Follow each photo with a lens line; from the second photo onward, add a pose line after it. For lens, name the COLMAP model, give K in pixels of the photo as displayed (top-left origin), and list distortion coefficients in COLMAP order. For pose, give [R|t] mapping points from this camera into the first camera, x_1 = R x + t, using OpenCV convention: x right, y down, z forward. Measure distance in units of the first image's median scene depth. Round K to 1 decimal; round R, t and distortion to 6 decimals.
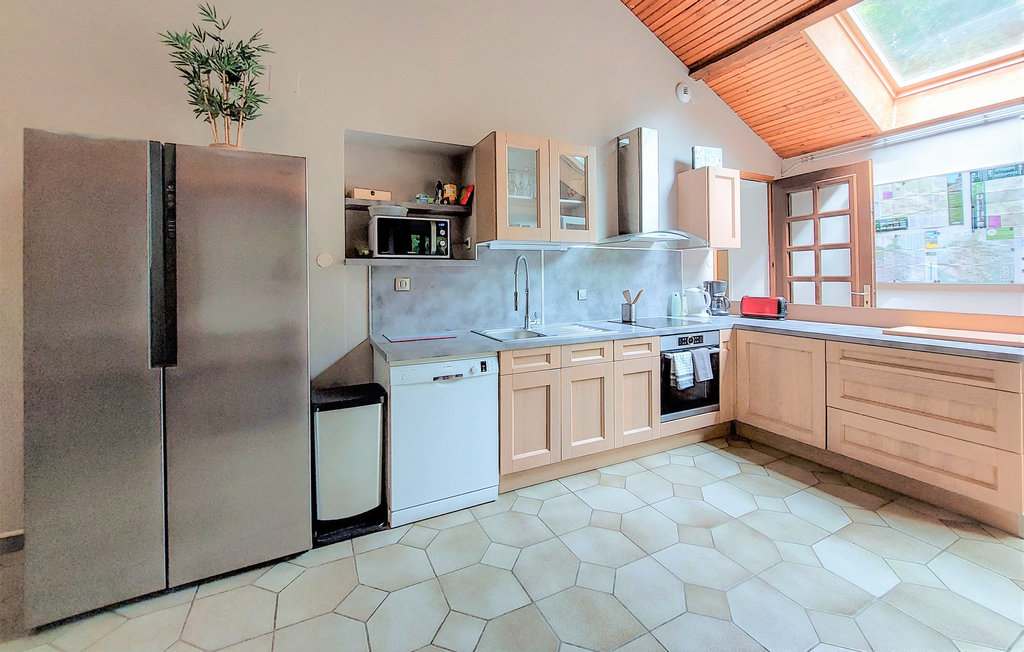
lens RADIAL K [[400.4, 0, 492.3], [0, 400.4, 270.0], [0, 0, 1]] dist [-0.004767, -0.000147]
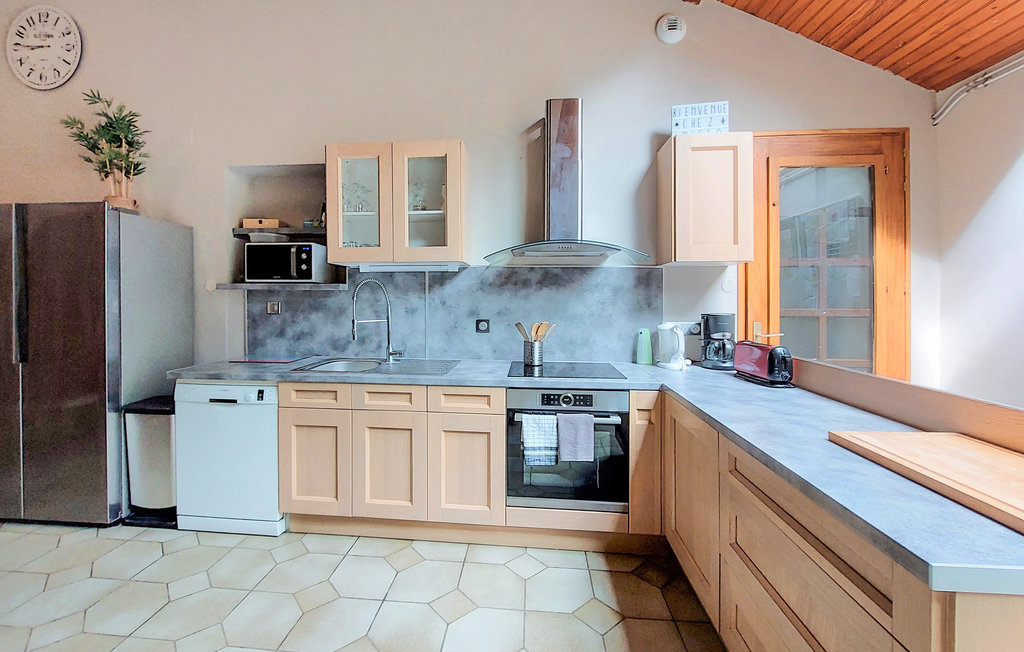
lens RADIAL K [[423.7, 0, 494.6], [0, 423.7, 296.5], [0, 0, 1]] dist [-0.008765, -0.000422]
pose [[0.863123, 0.012194, -0.504847, 0.782180], [-0.003840, 0.999838, 0.017584, -0.014167], [0.504980, -0.013239, 0.863030, 0.325167]]
